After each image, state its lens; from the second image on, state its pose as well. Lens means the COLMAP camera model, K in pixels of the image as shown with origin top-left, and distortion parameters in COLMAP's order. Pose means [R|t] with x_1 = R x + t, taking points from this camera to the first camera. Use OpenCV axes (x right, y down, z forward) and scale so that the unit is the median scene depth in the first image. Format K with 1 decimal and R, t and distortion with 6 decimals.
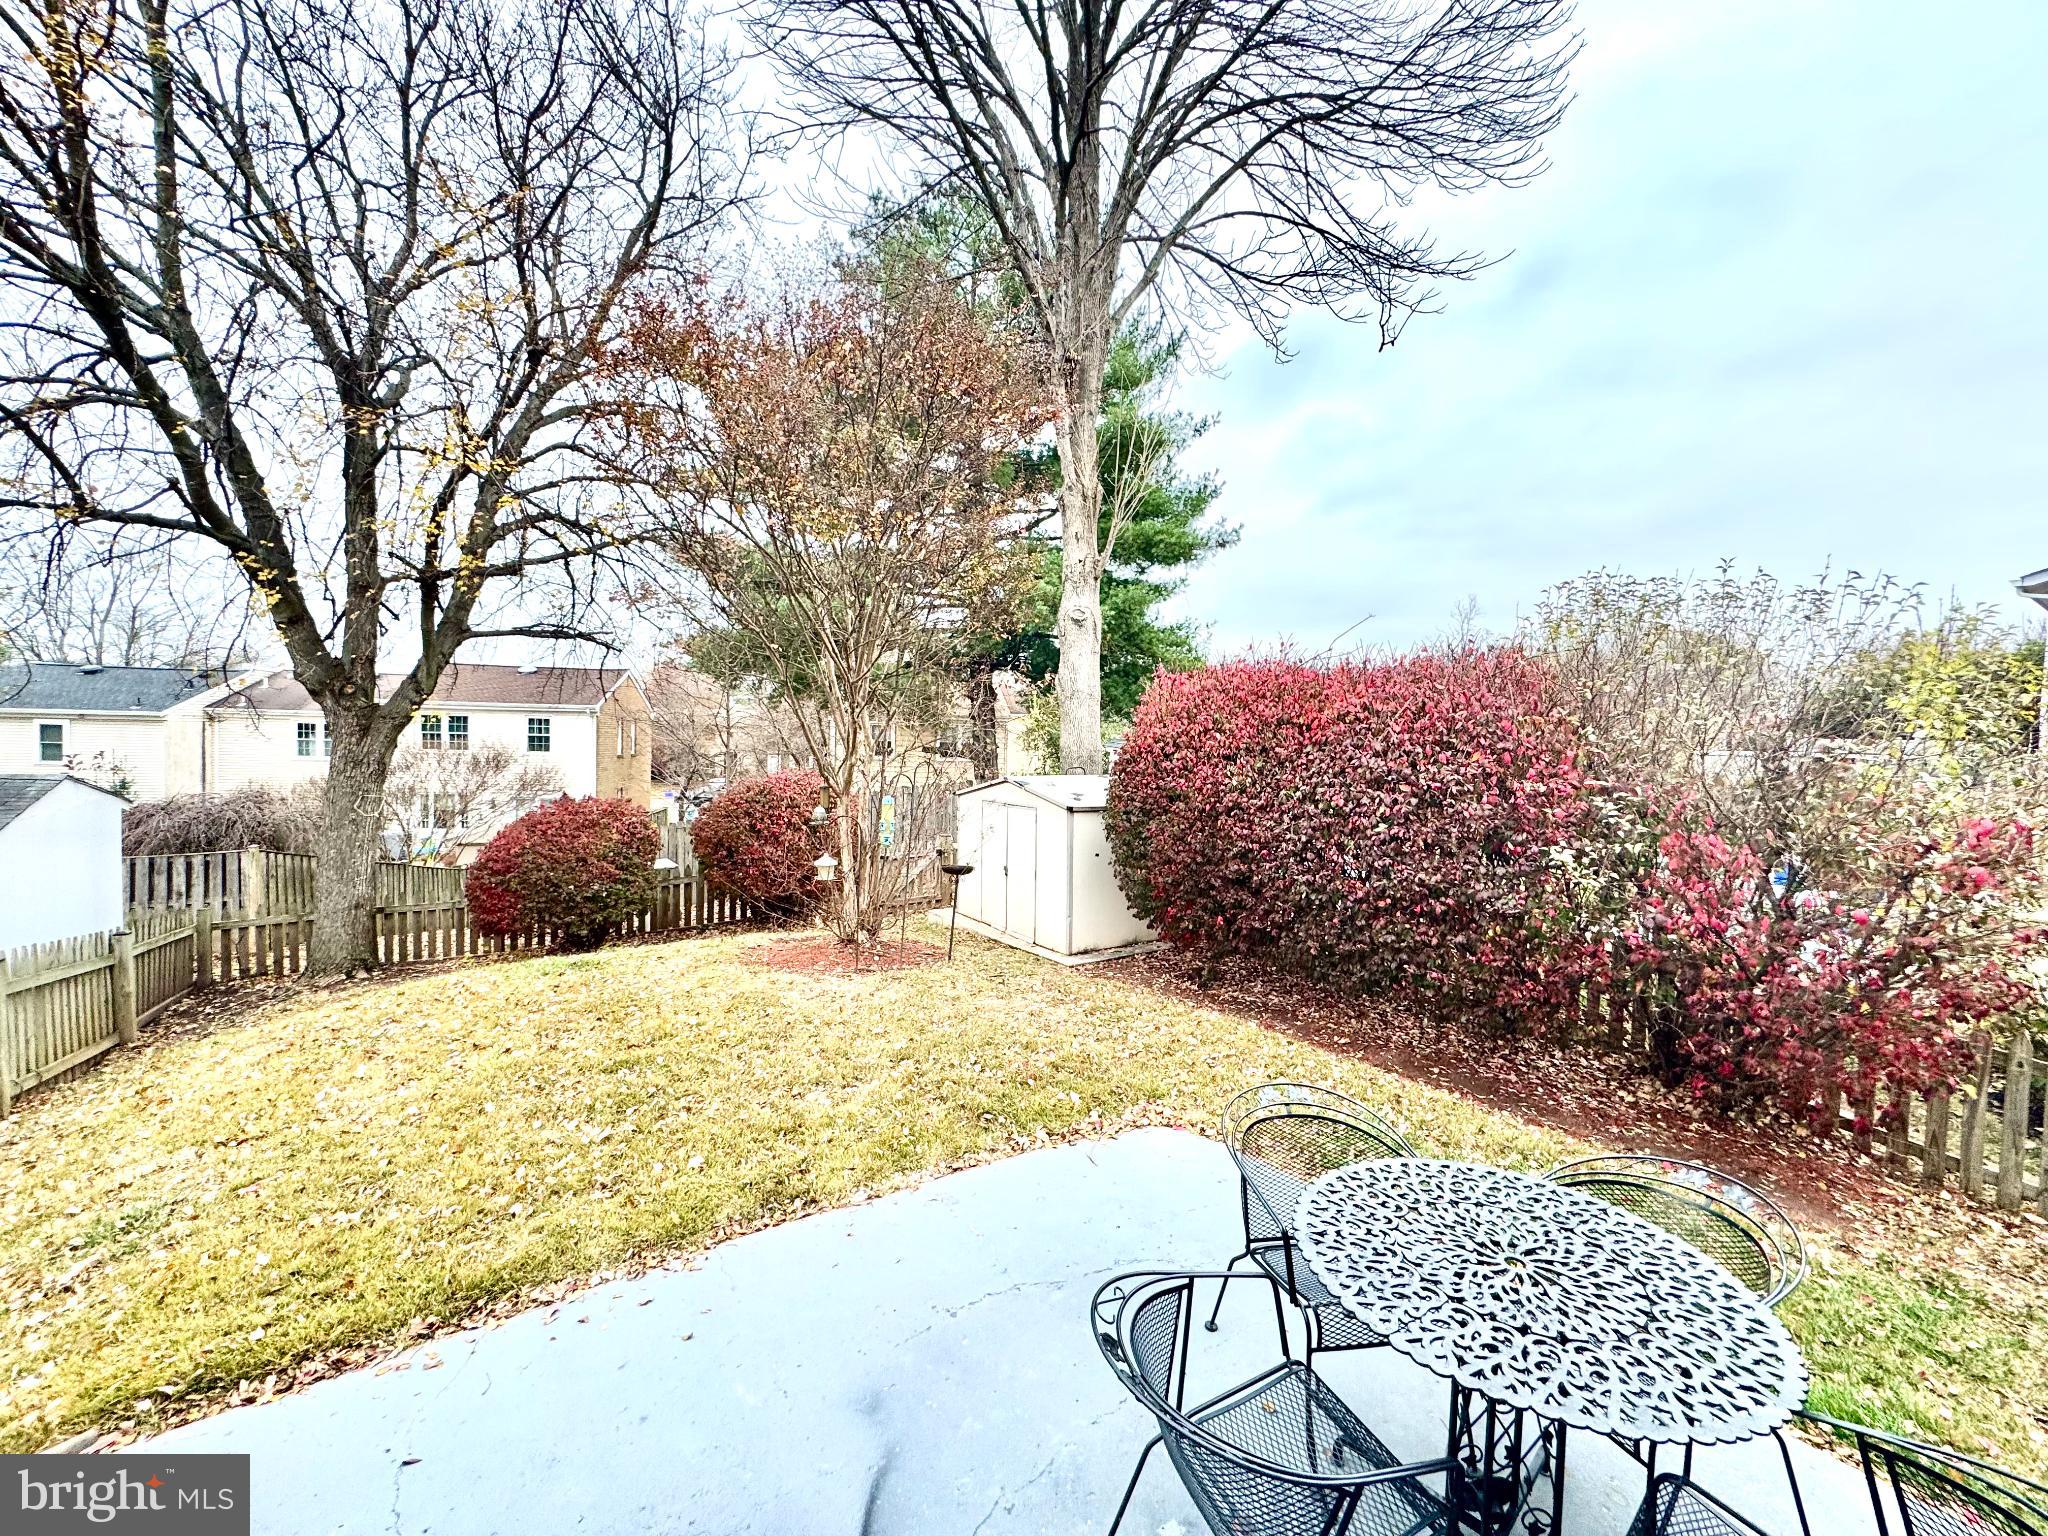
lens RADIAL K [[818.3, 0, 1027.0], [0, 818.3, 766.2], [0, 0, 1]] dist [-0.003567, 0.000809]
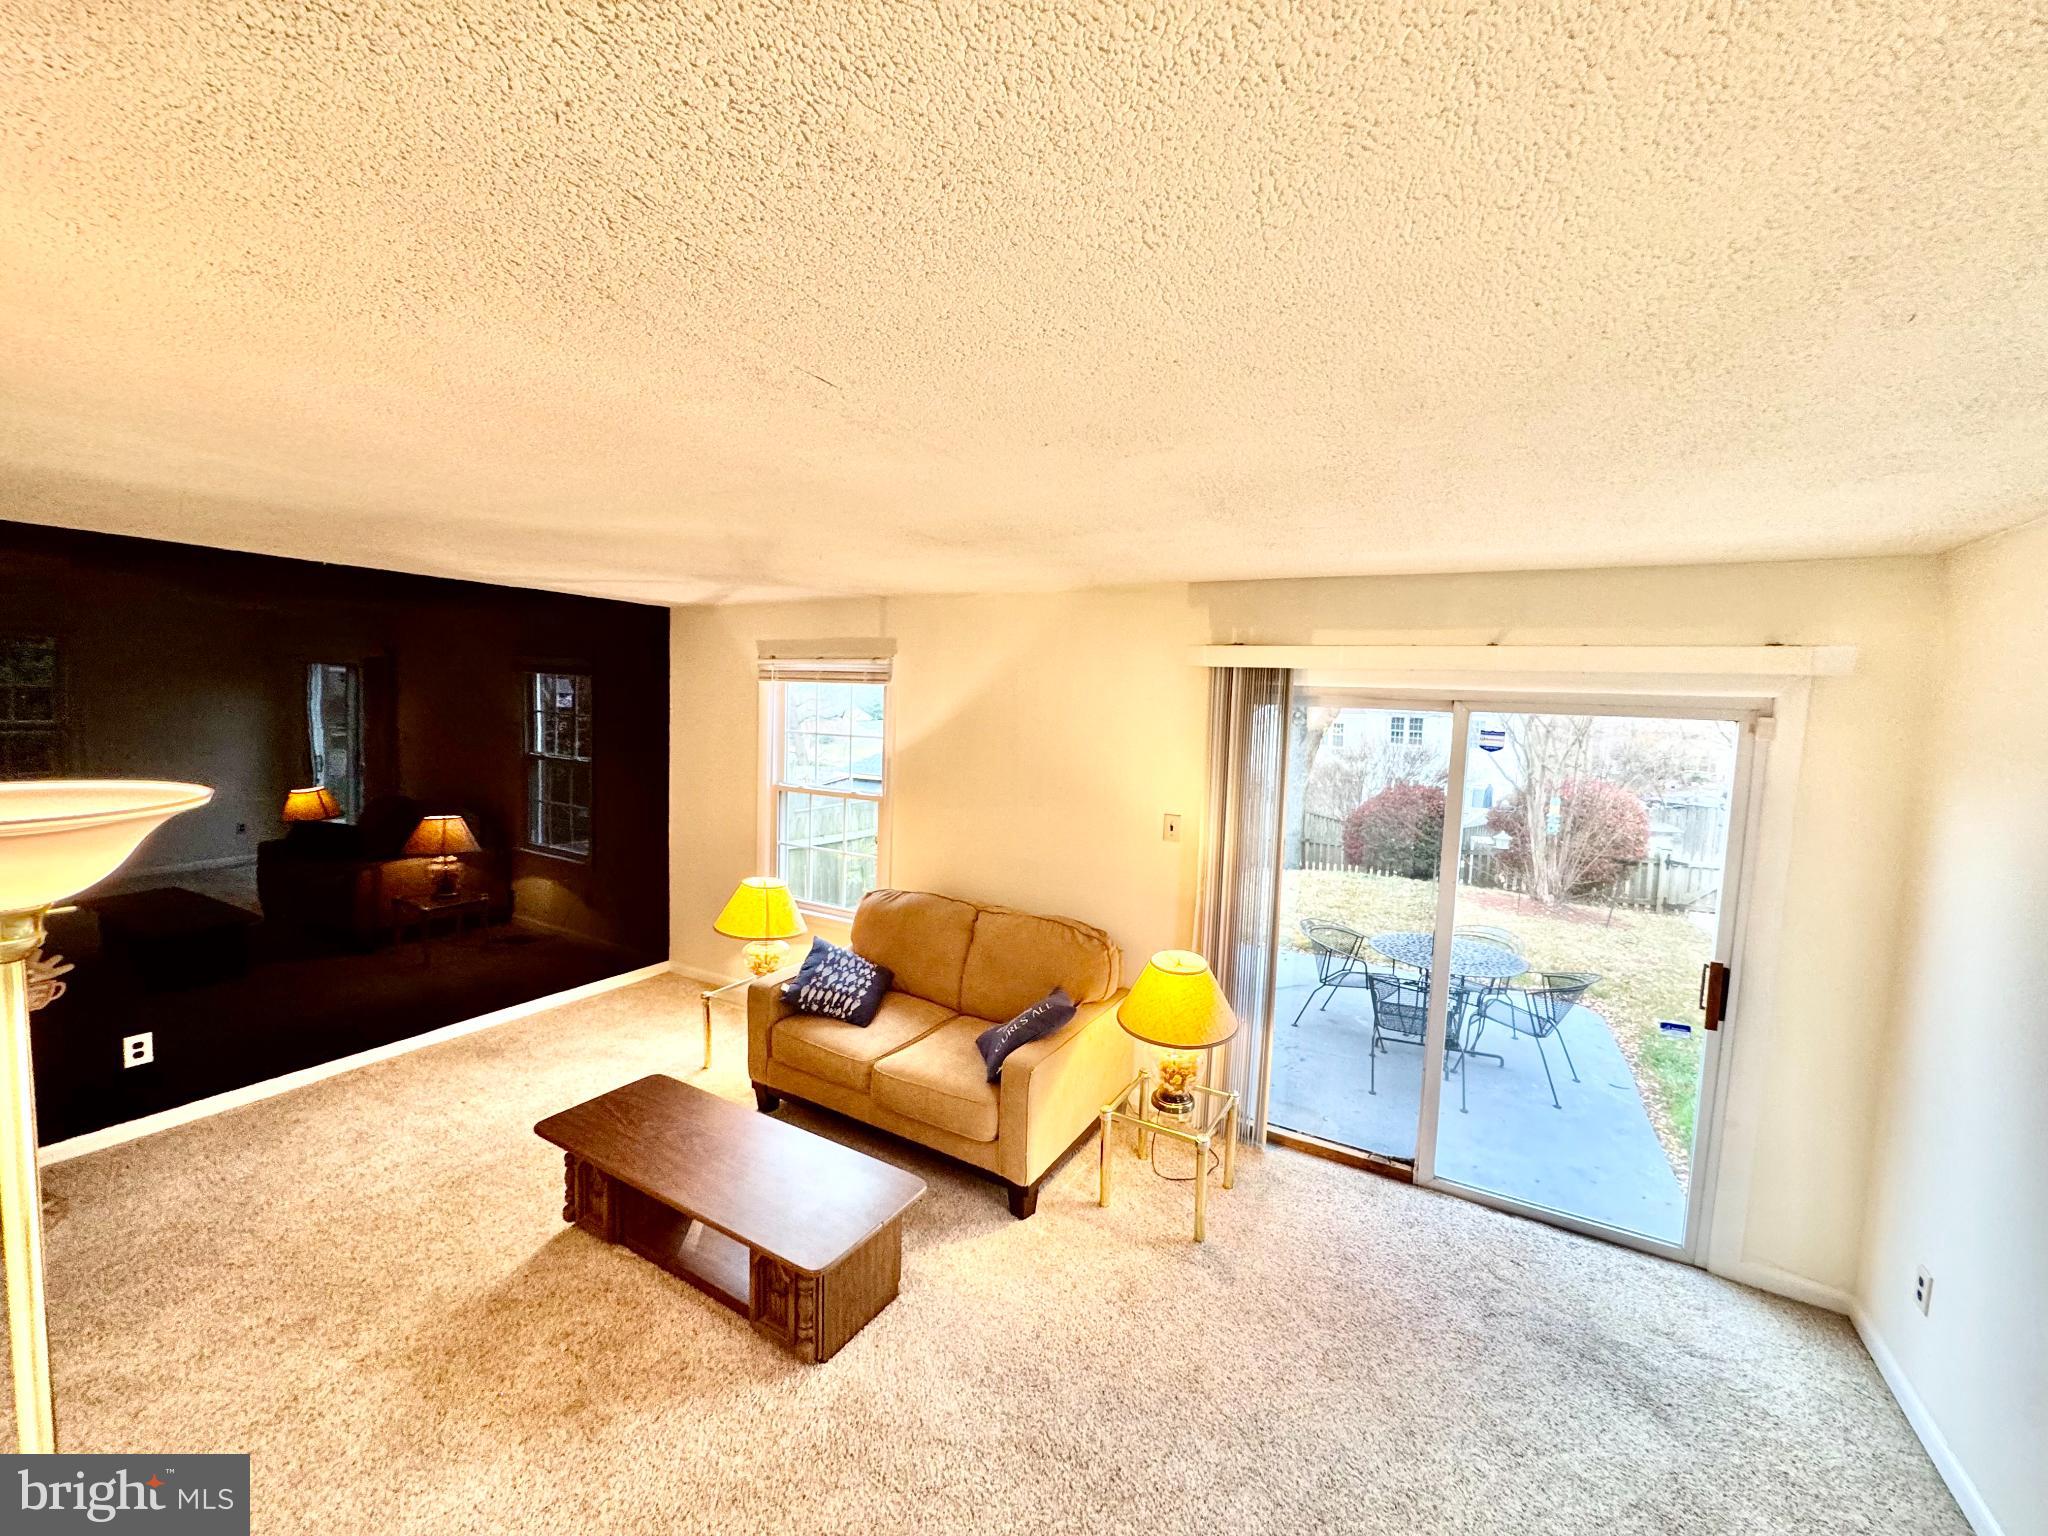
lens RADIAL K [[818.3, 0, 1032.9], [0, 818.3, 764.2], [0, 0, 1]] dist [-0.003567, 0.000809]
pose [[0.457982, 0.056750, -0.887148, 0.529479], [-0.051231, 0.997987, 0.037392, -0.022487], [0.887484, 0.028325, 0.459967, -0.362464]]
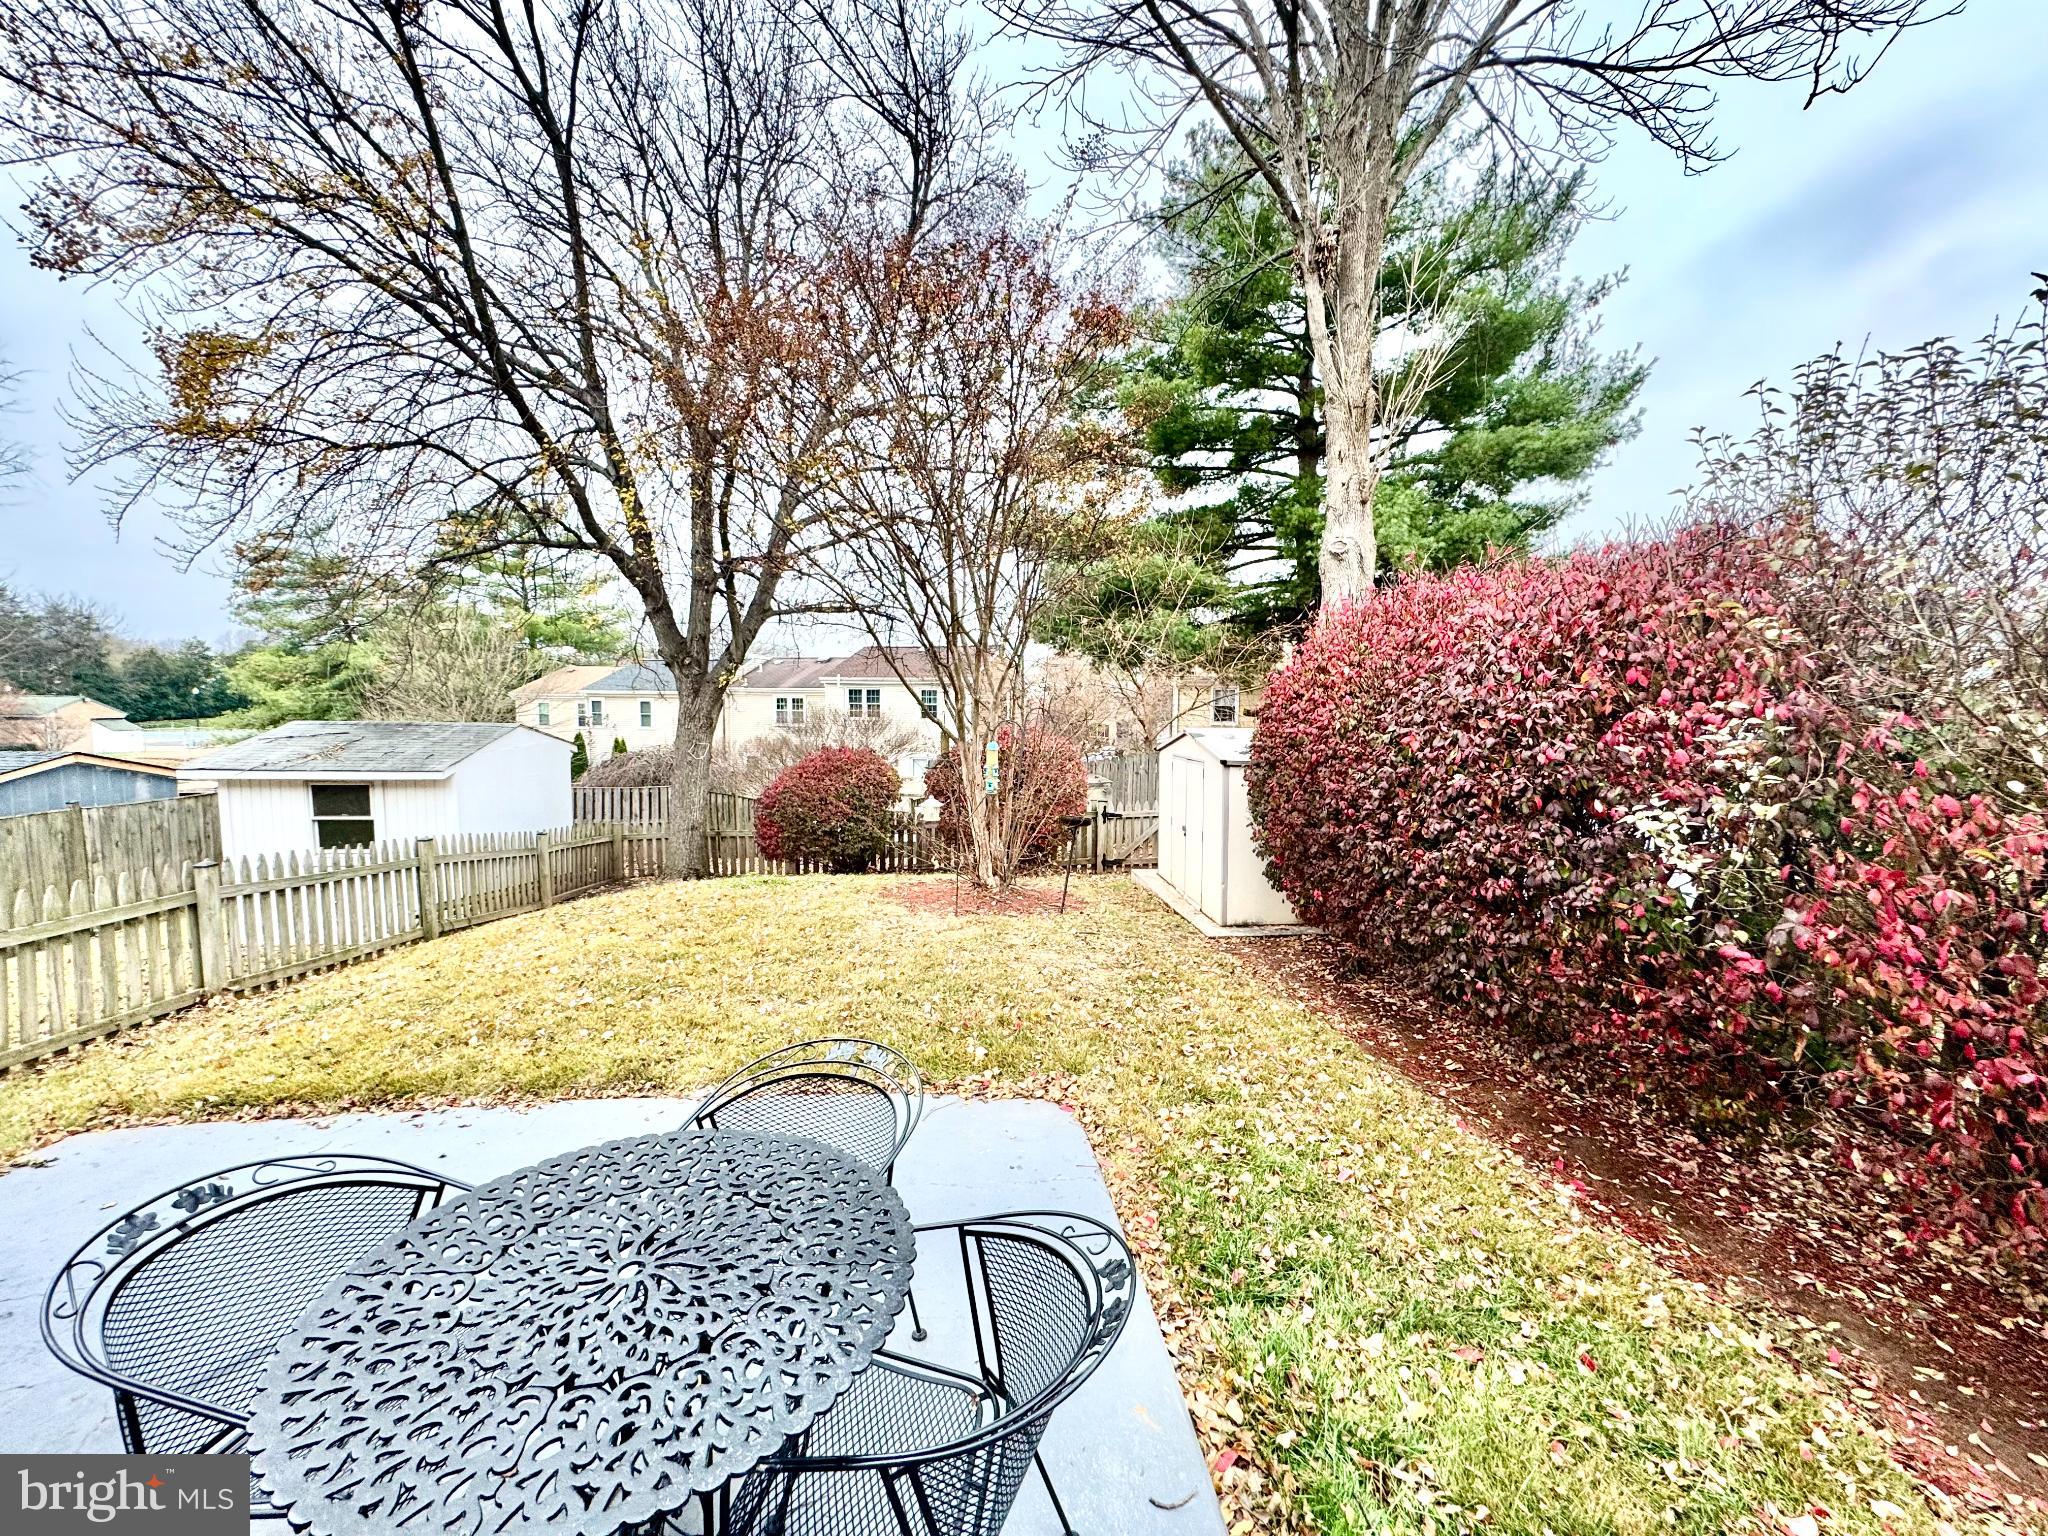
lens RADIAL K [[818.3, 0, 1026.0], [0, 818.3, 767.9], [0, 0, 1]] dist [-0.003567, 0.000809]
pose [[0.880551, 0.022471, -0.473419, 0.269200], [-0.005127, 0.999269, 0.037895, 0.023994], [0.473924, -0.030941, 0.880022, 0.110854]]
